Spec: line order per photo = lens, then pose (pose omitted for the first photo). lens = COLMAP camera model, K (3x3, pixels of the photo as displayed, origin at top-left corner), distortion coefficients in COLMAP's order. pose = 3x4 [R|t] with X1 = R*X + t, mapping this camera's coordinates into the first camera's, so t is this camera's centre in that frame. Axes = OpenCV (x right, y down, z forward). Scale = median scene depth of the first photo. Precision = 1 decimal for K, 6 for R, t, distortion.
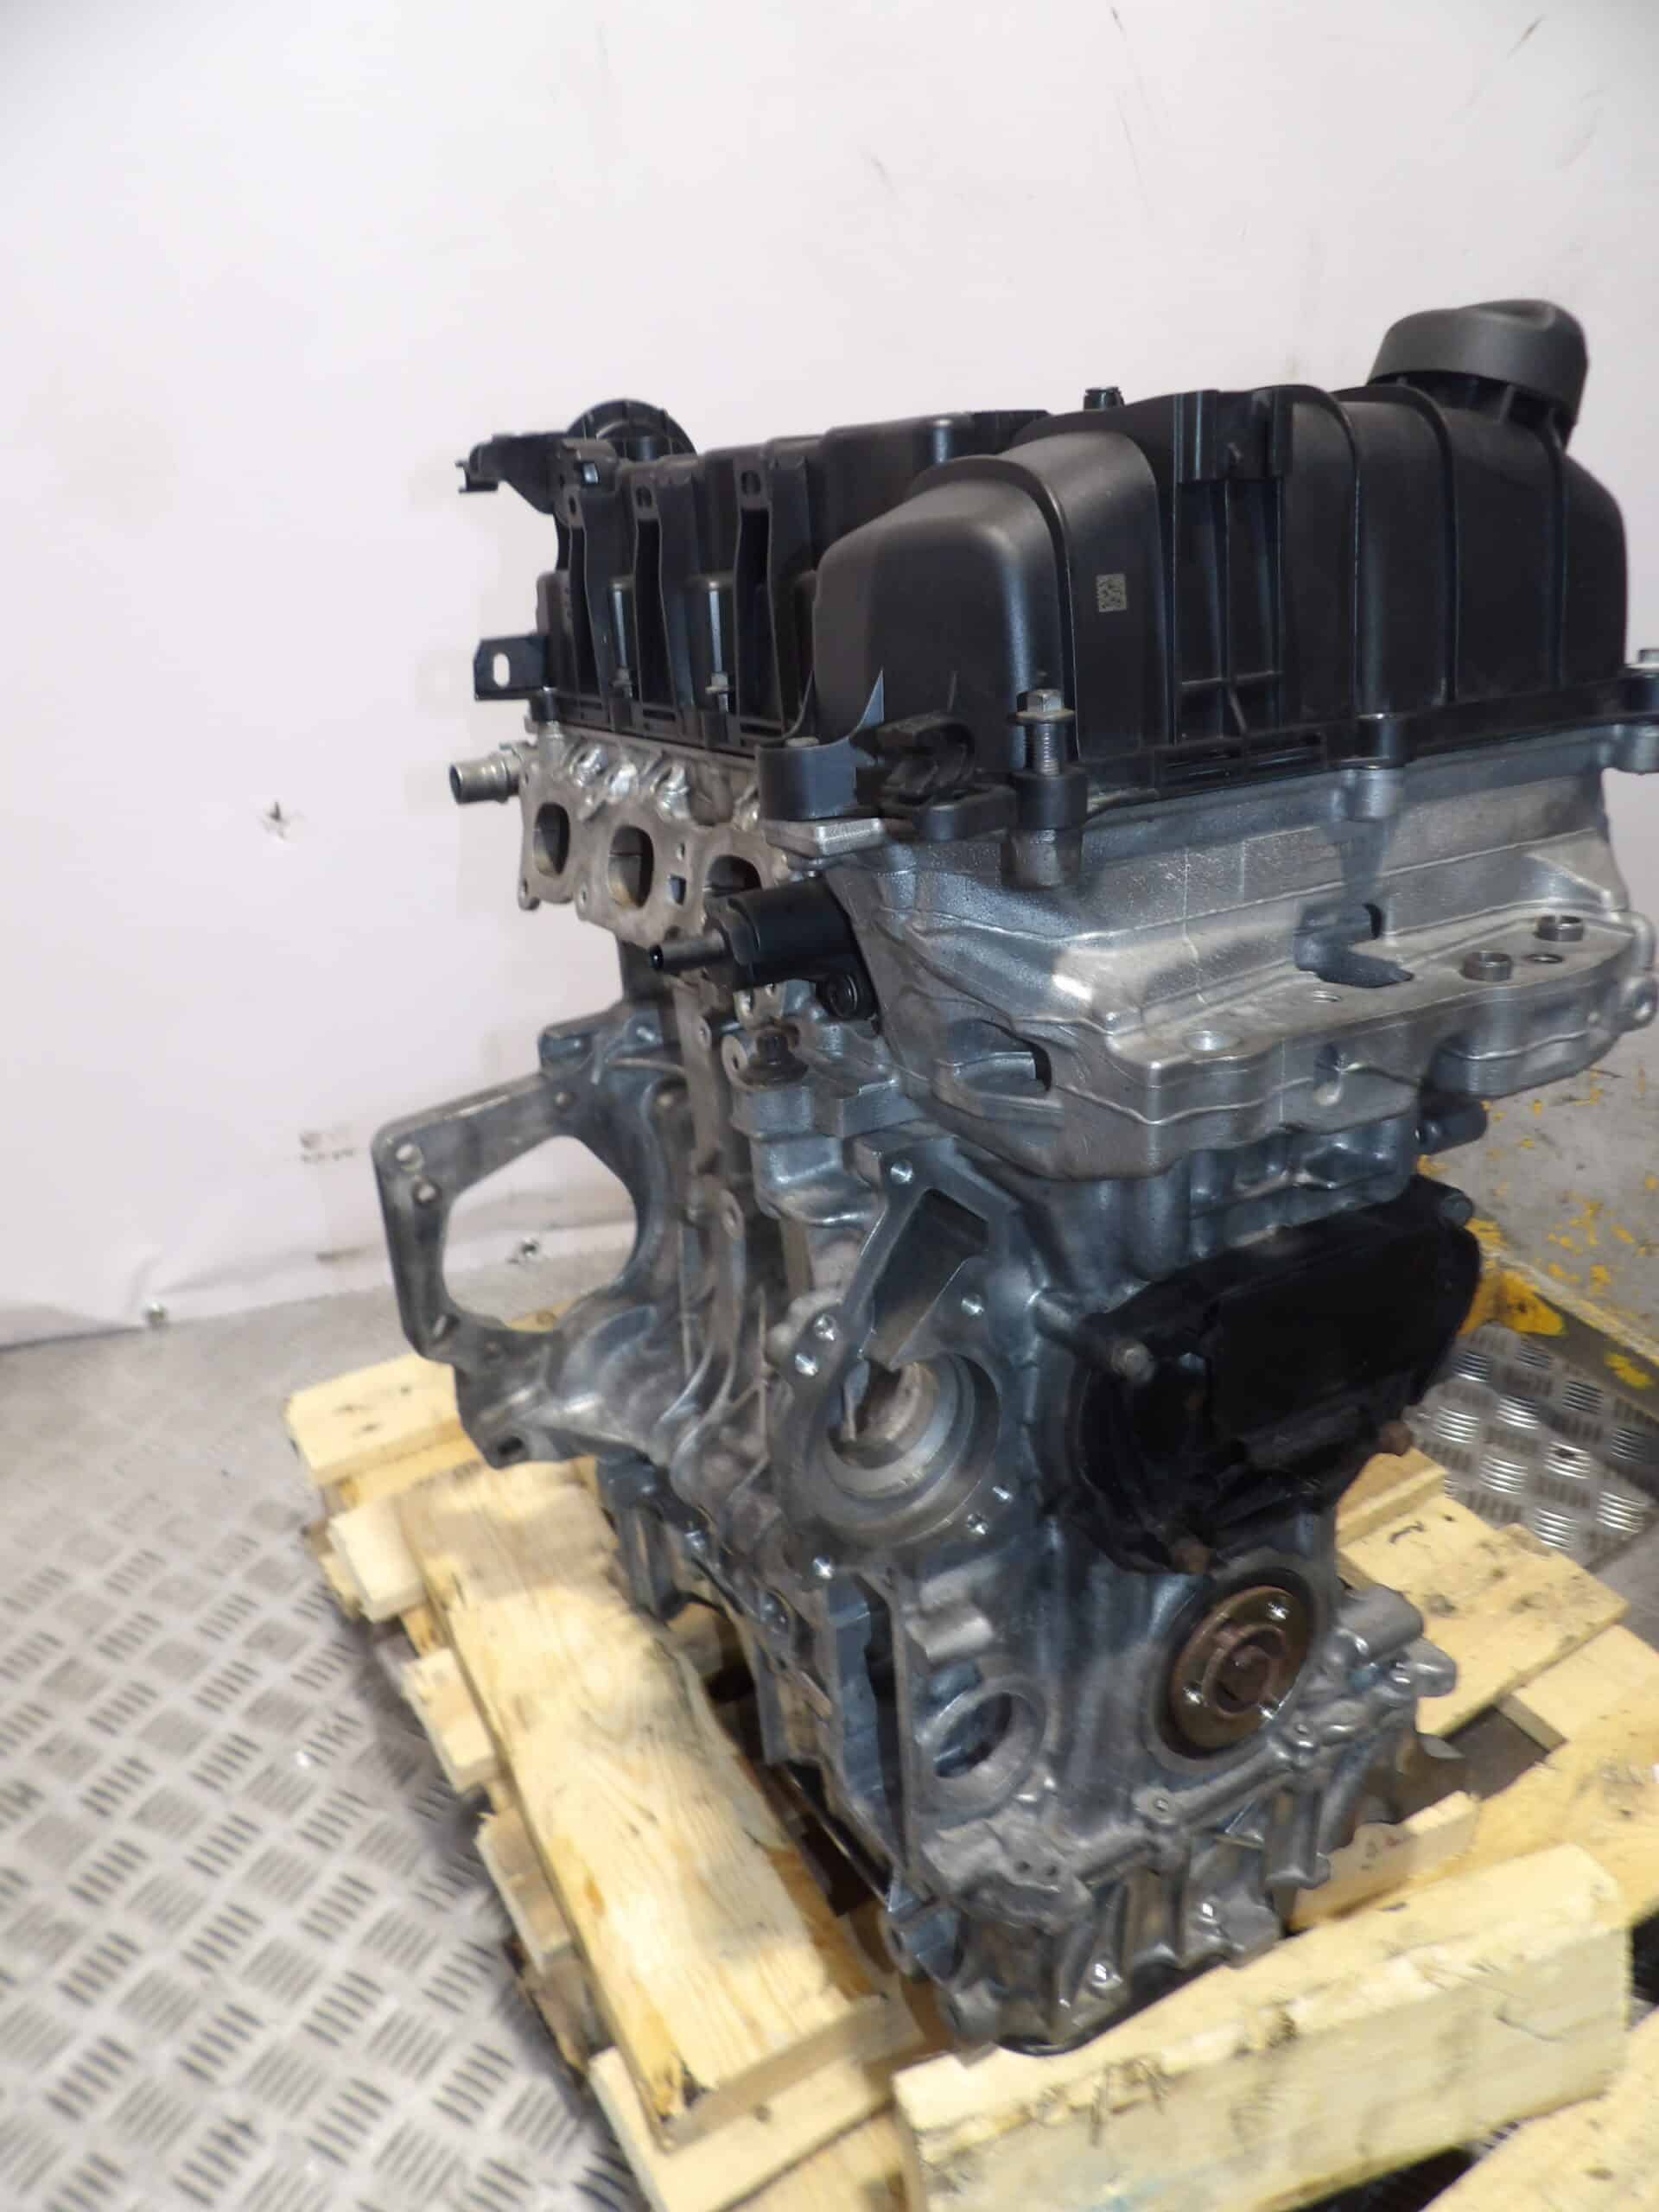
lens RADIAL K [[1522.2, 0, 835.3], [0, 1522.2, 1127.7], [0, 0, 1]] dist [0.007454, 0.008528]
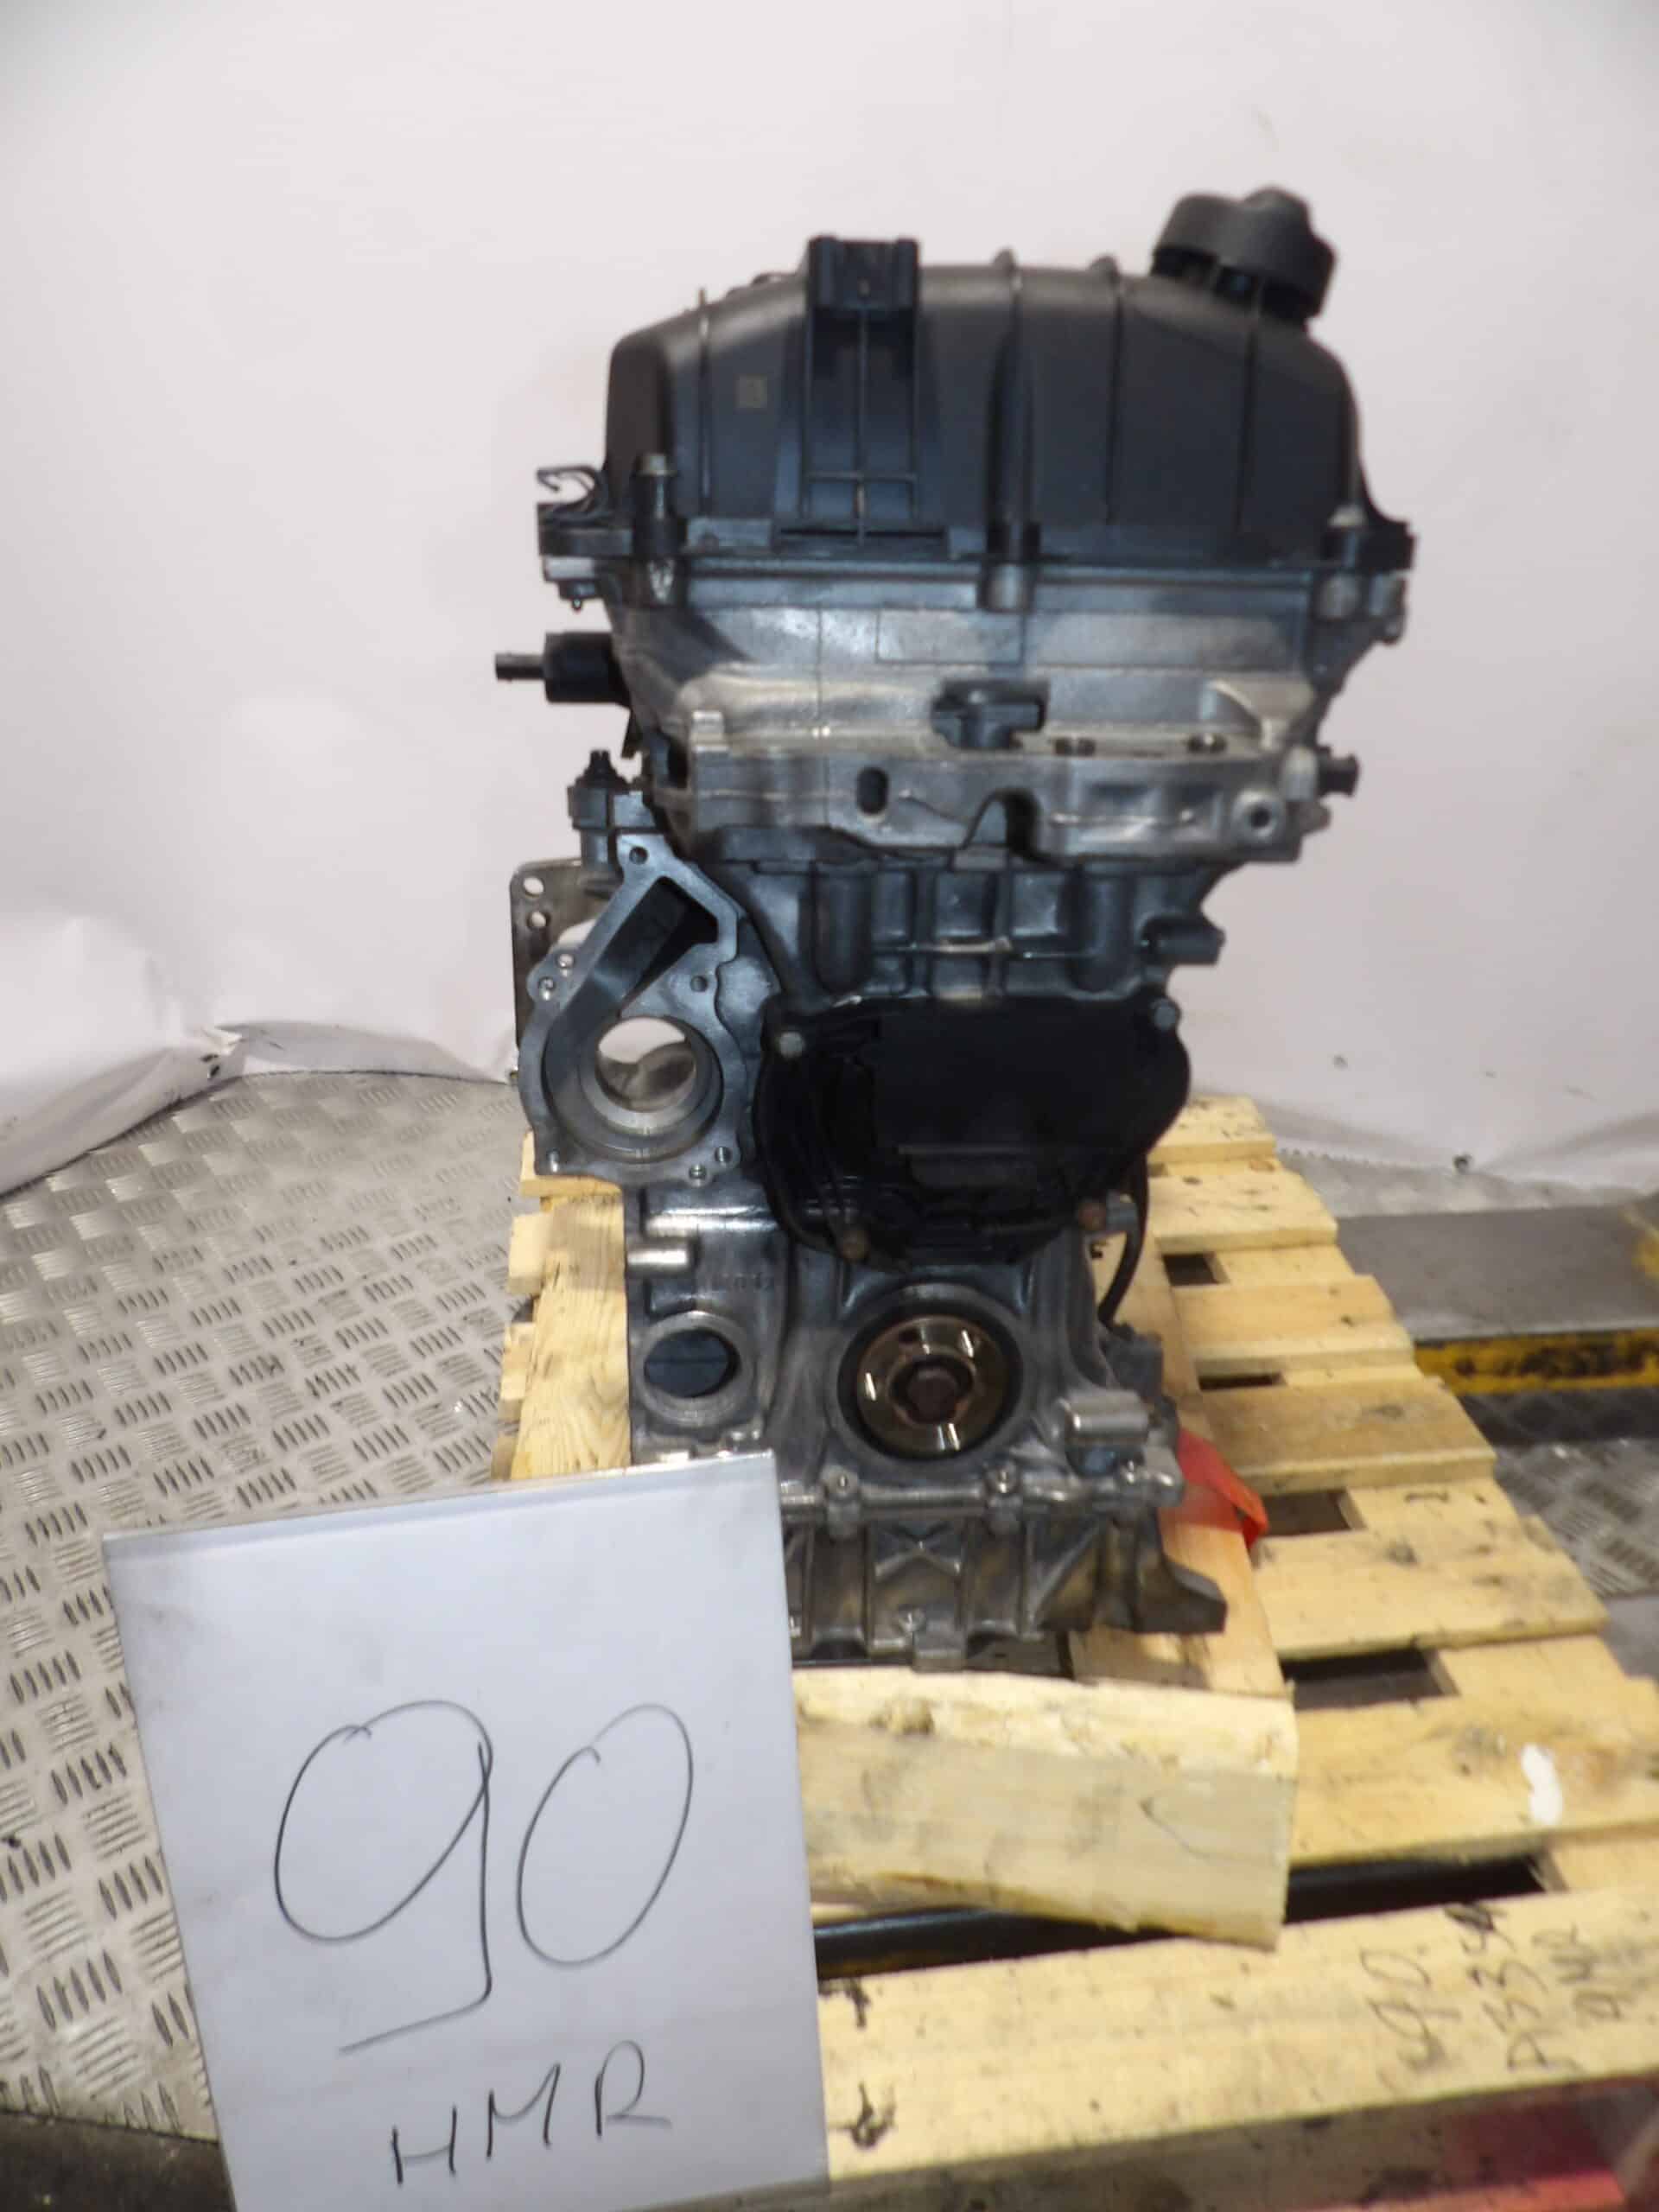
lens RADIAL K [[1522.2, 0, 819.4], [0, 1522.2, 1088.4], [0, 0, 1]] dist [0.007454, 0.008528]
pose [[0.910623, 0.216857, -0.351766, 0.376956], [-0.220630, 0.974900, 0.029859, 0.081469], [0.349412, 0.050420, 0.935612, -0.081314]]
